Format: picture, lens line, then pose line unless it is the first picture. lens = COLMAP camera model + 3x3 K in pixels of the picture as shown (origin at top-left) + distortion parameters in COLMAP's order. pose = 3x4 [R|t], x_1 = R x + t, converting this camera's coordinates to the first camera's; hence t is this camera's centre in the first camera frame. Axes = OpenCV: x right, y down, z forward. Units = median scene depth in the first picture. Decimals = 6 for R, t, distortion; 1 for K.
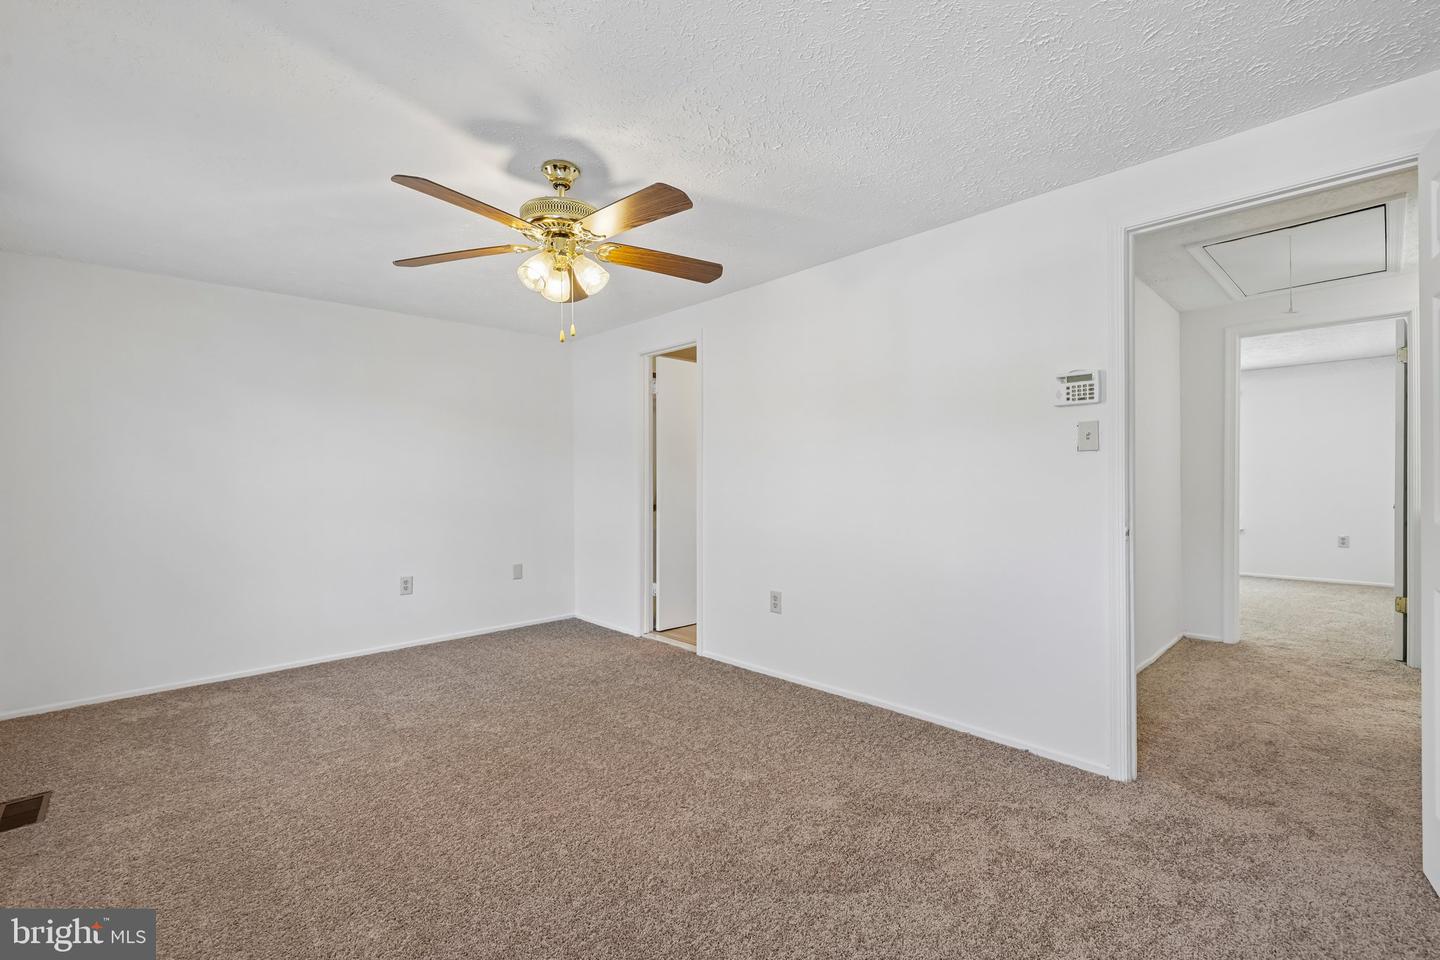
lens RADIAL K [[614.1, 0, 712.0], [0, 614.1, 484.5], [0, 0, 1]] dist [-0.002270, 0.000624]
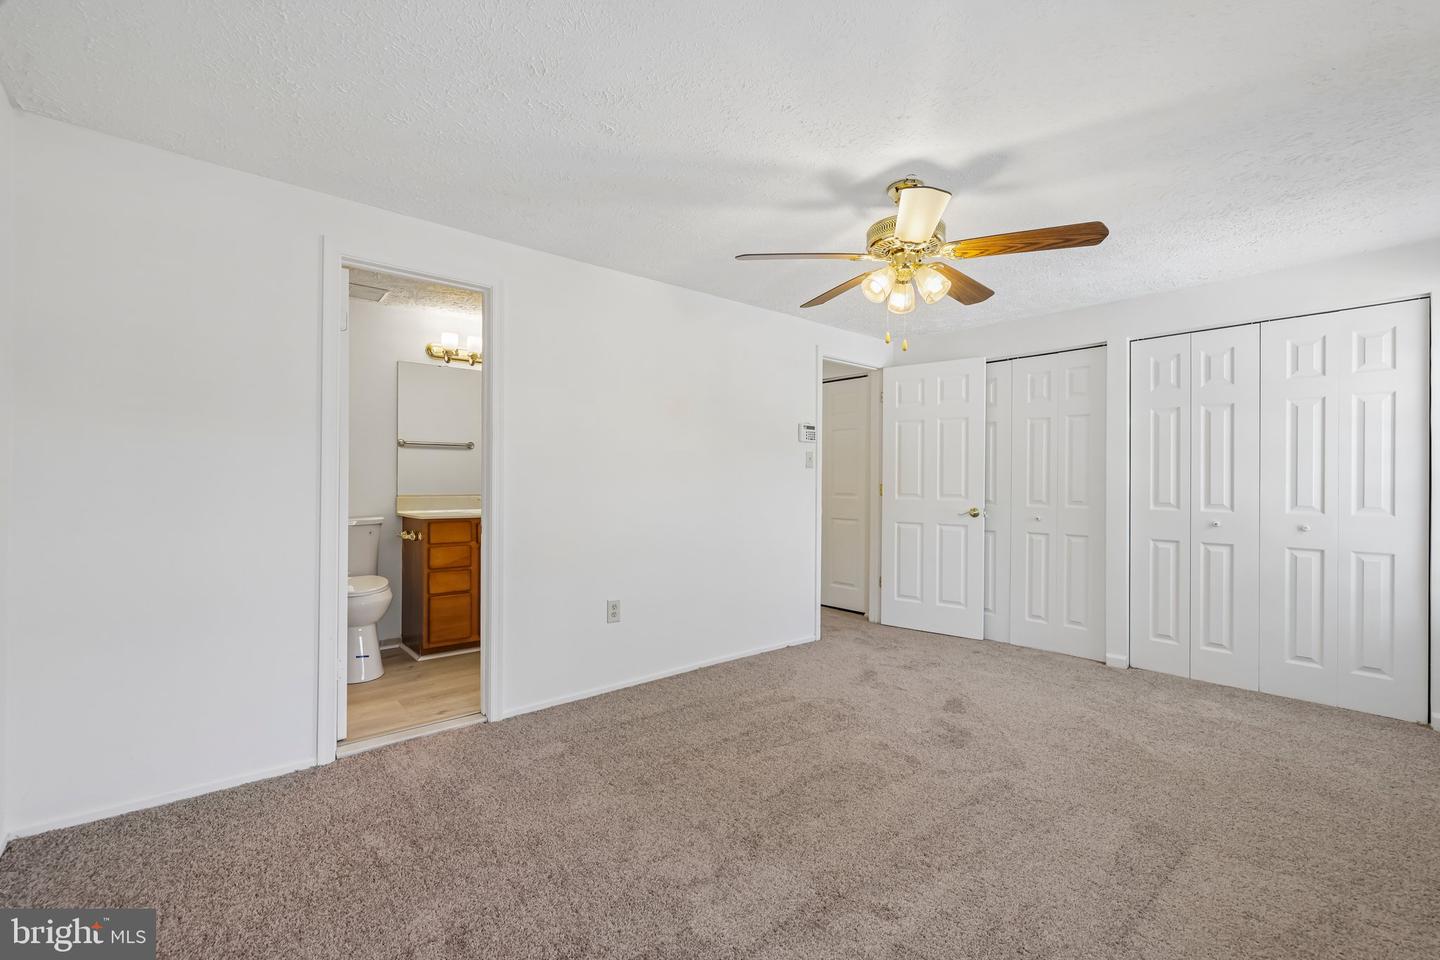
lens RADIAL K [[614.1, 0, 712.0], [0, 614.1, 484.5], [0, 0, 1]] dist [-0.002270, 0.000624]
pose [[0.046229, 0.002233, 0.998928, -1.136160], [-0.002711, 0.999994, -0.002110, 0.000500], [-0.998927, -0.002611, 0.046235, 1.109032]]
